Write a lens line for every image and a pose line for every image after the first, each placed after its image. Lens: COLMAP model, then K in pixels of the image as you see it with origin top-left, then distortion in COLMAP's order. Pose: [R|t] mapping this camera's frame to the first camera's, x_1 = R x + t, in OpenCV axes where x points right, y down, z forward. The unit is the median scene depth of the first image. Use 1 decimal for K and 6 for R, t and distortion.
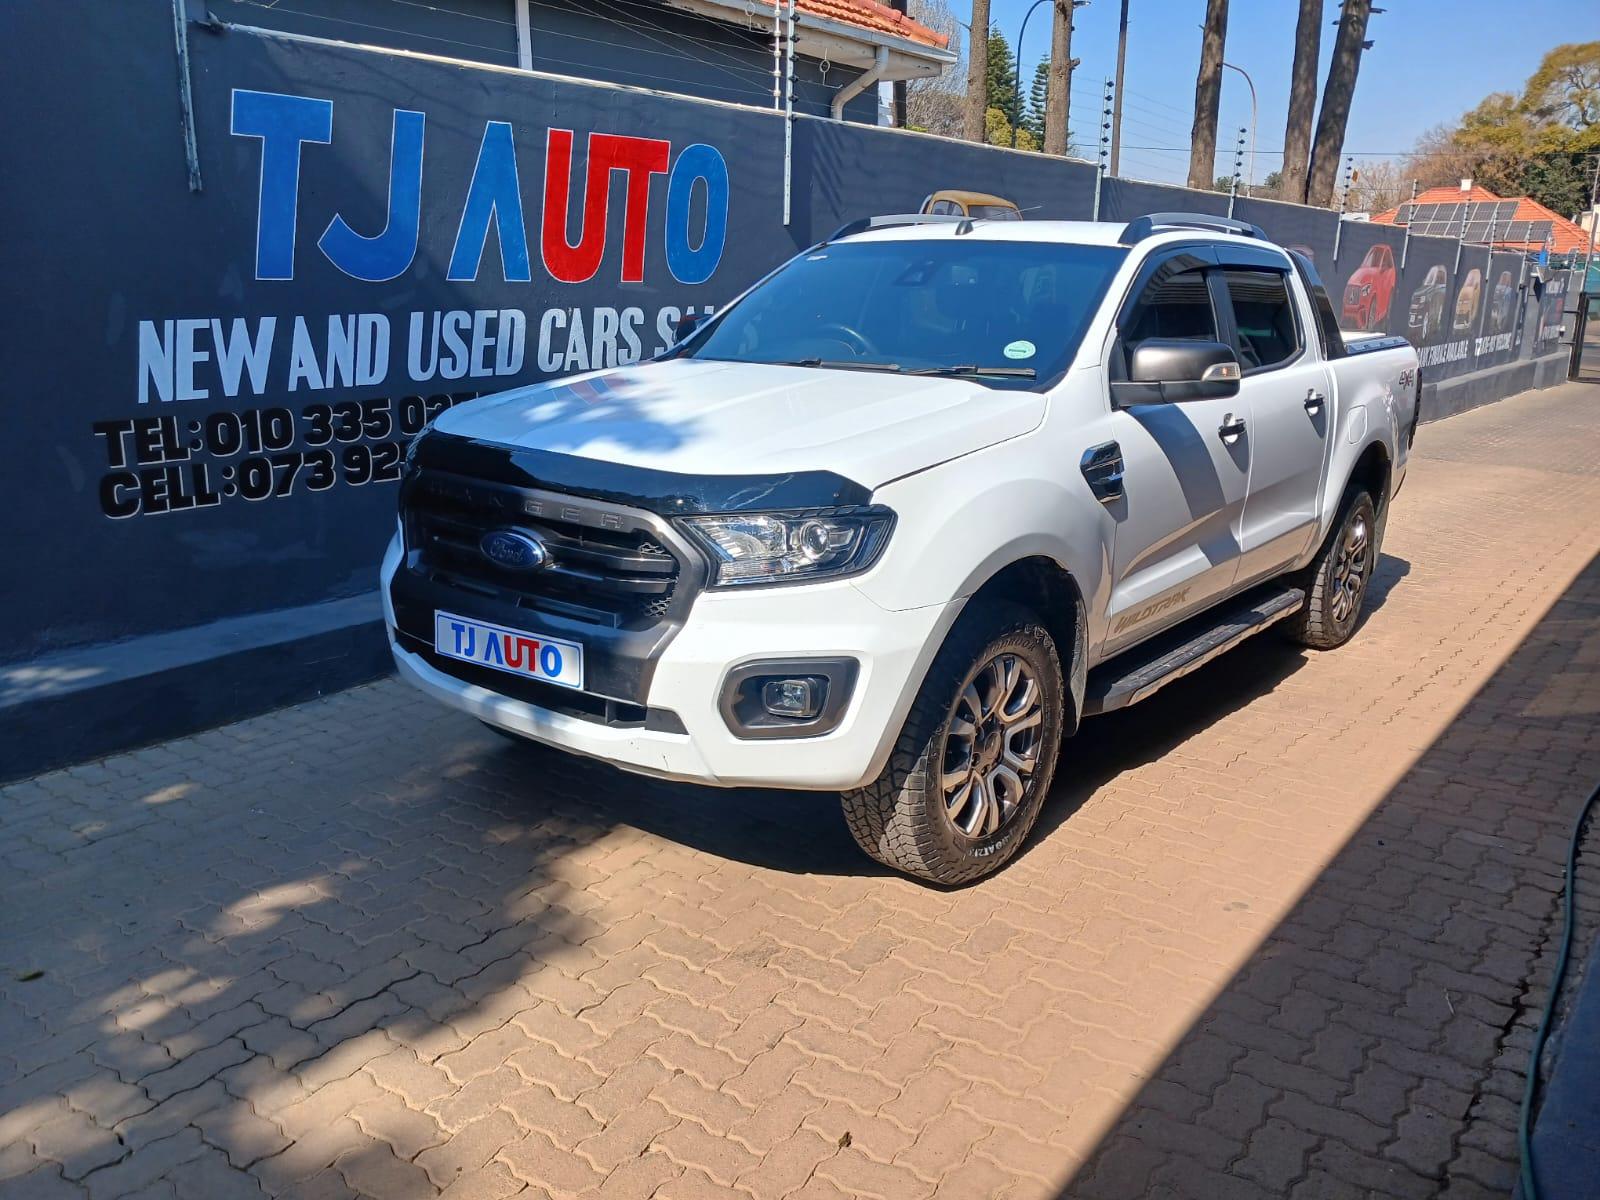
lens RADIAL K [[1184.3, 0, 810.6], [0, 1184.3, 620.7], [0, 0, 1]] dist [-0.013107, 0.011776]
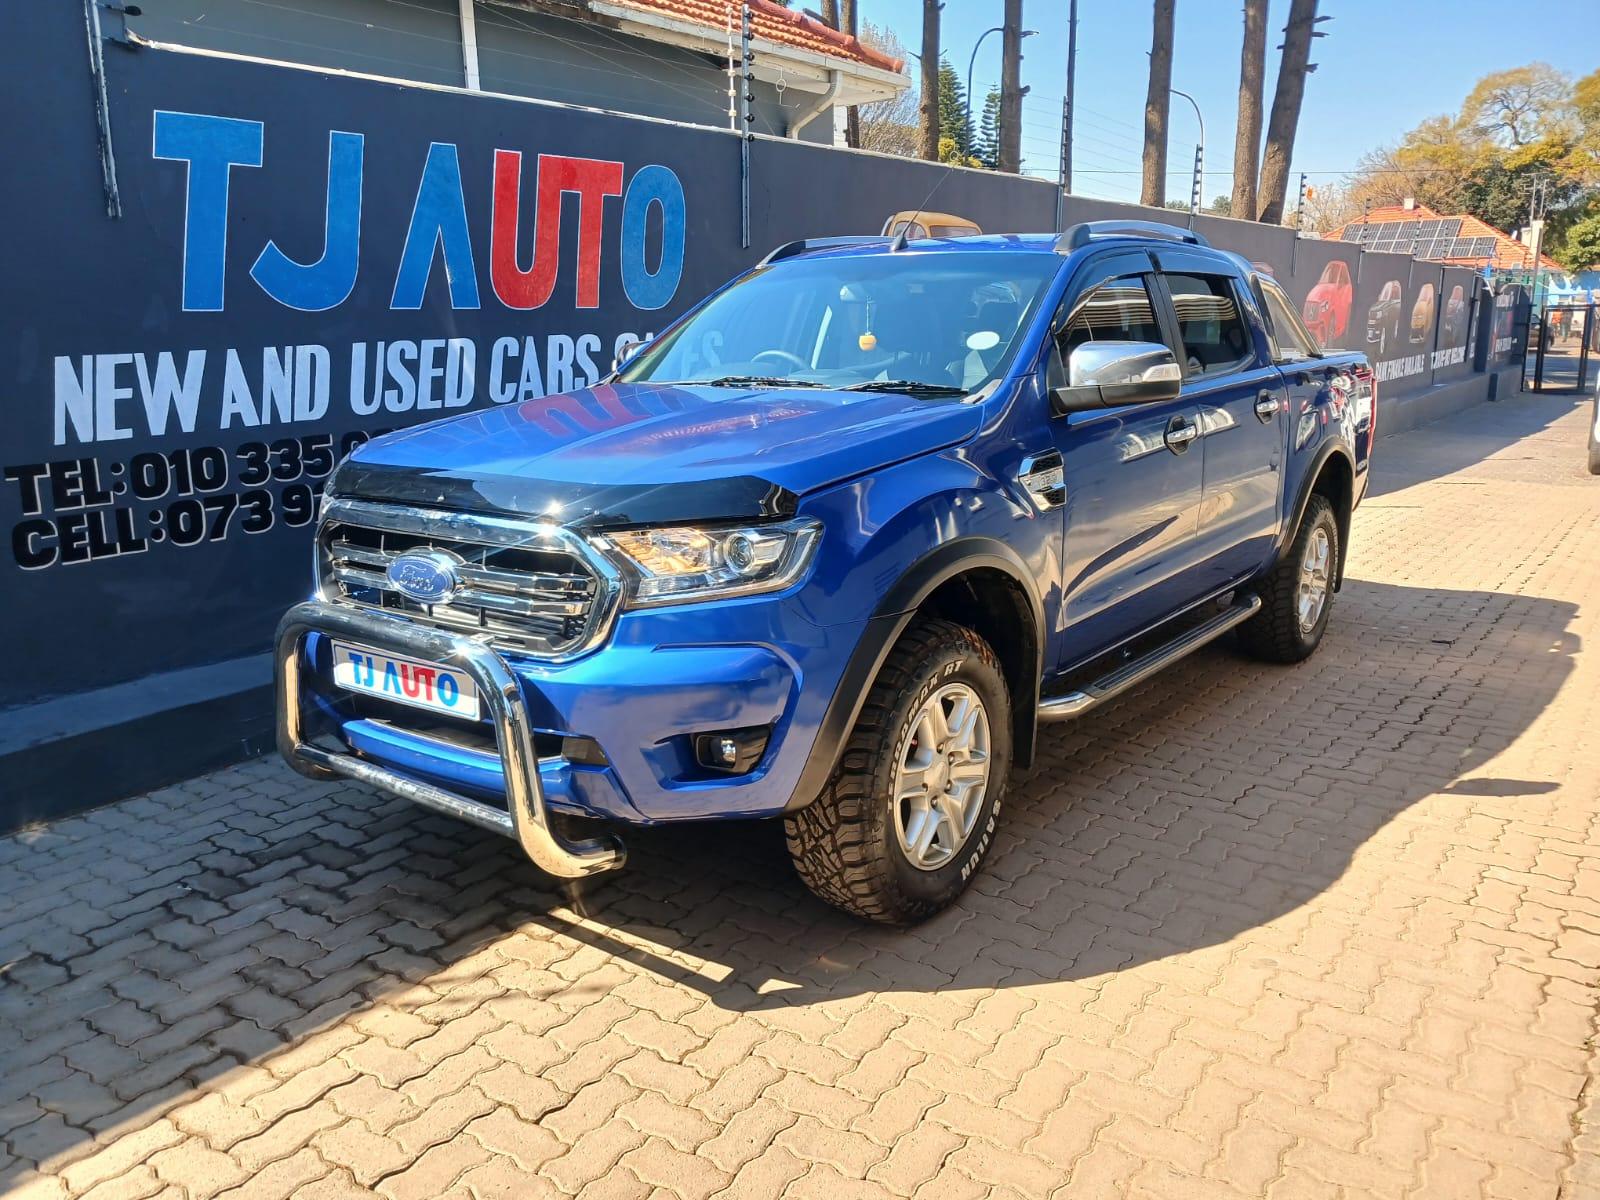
lens RADIAL K [[1184.3, 0, 804.5], [0, 1184.3, 609.9], [0, 0, 1]] dist [-0.013107, 0.011776]
pose [[0.999351, -0.026446, 0.024446, -0.004935], [0.027222, 0.999118, -0.031971, -0.006520], [-0.023579, 0.032615, 0.999190, 0.046482]]
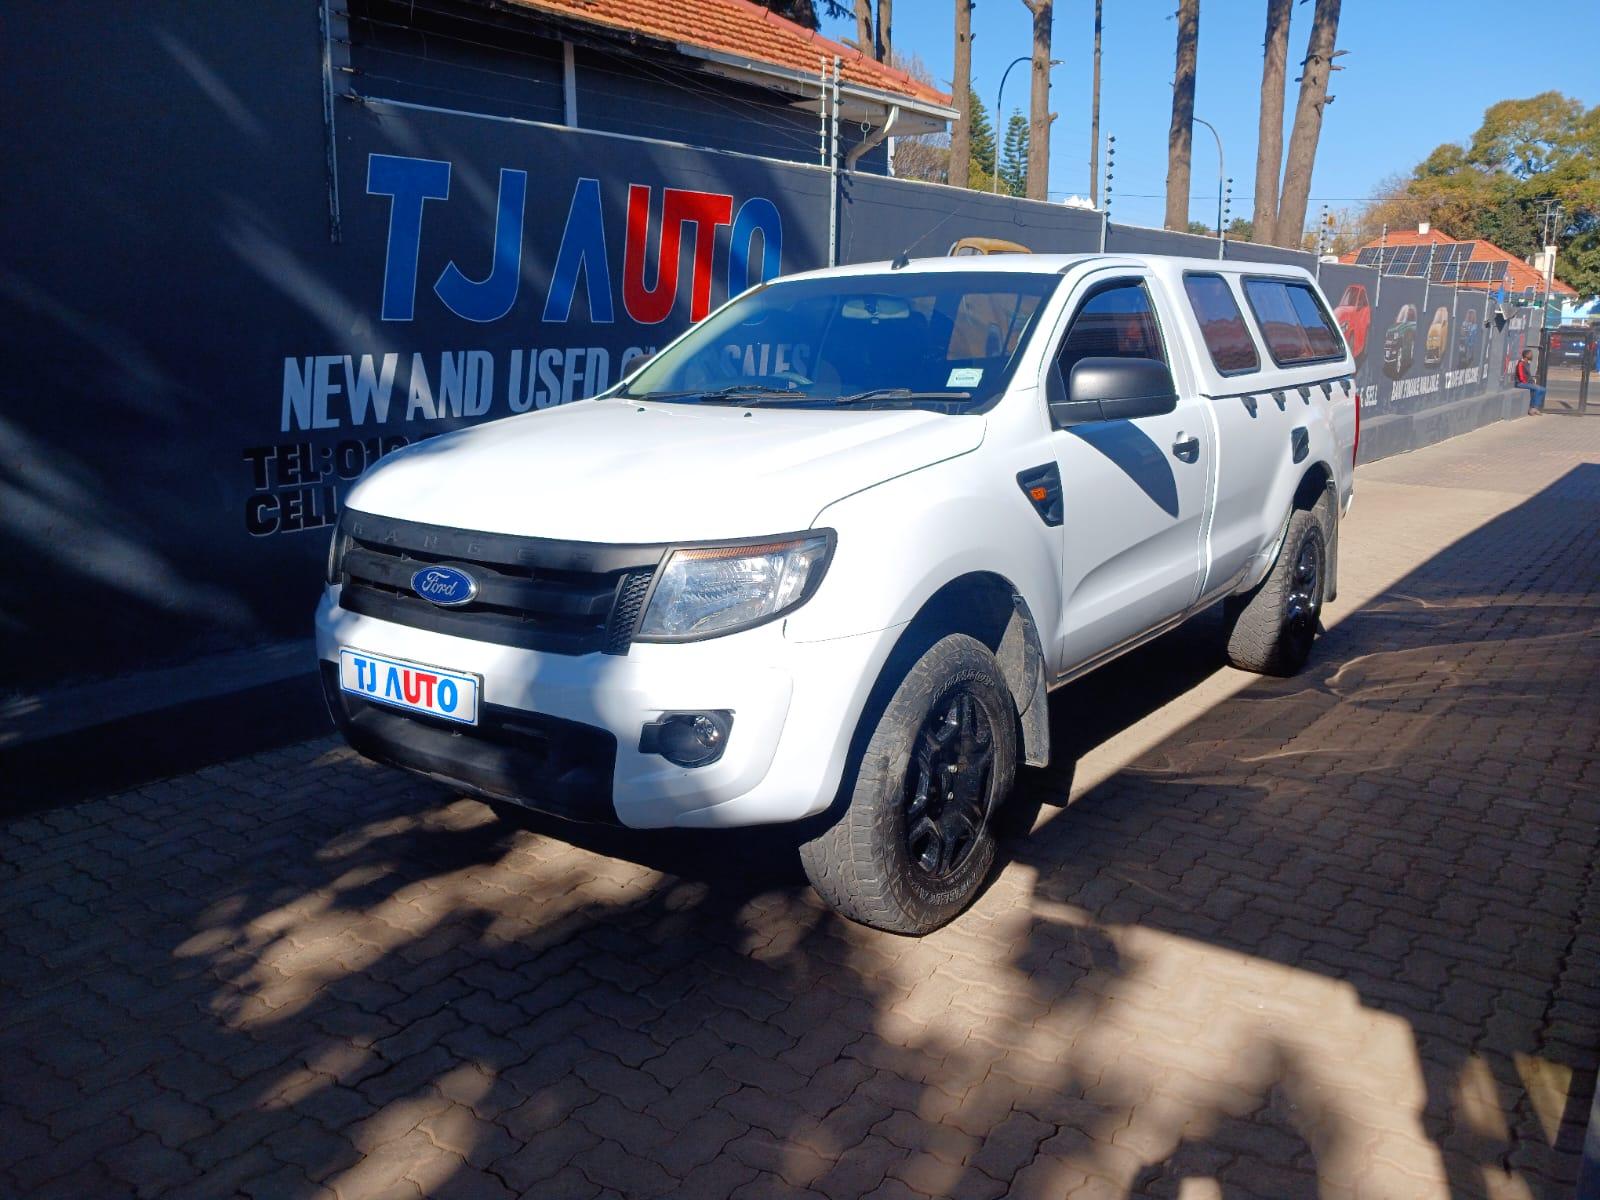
lens RADIAL K [[1184.3, 0, 814.3], [0, 1184.3, 573.8], [0, 0, 1]] dist [-0.013107, 0.011776]
pose [[0.999719, -0.011124, 0.020924, -0.071852], [0.012592, 0.997369, -0.071391, 0.023640], [-0.020075, 0.071634, 0.997229, -0.069274]]
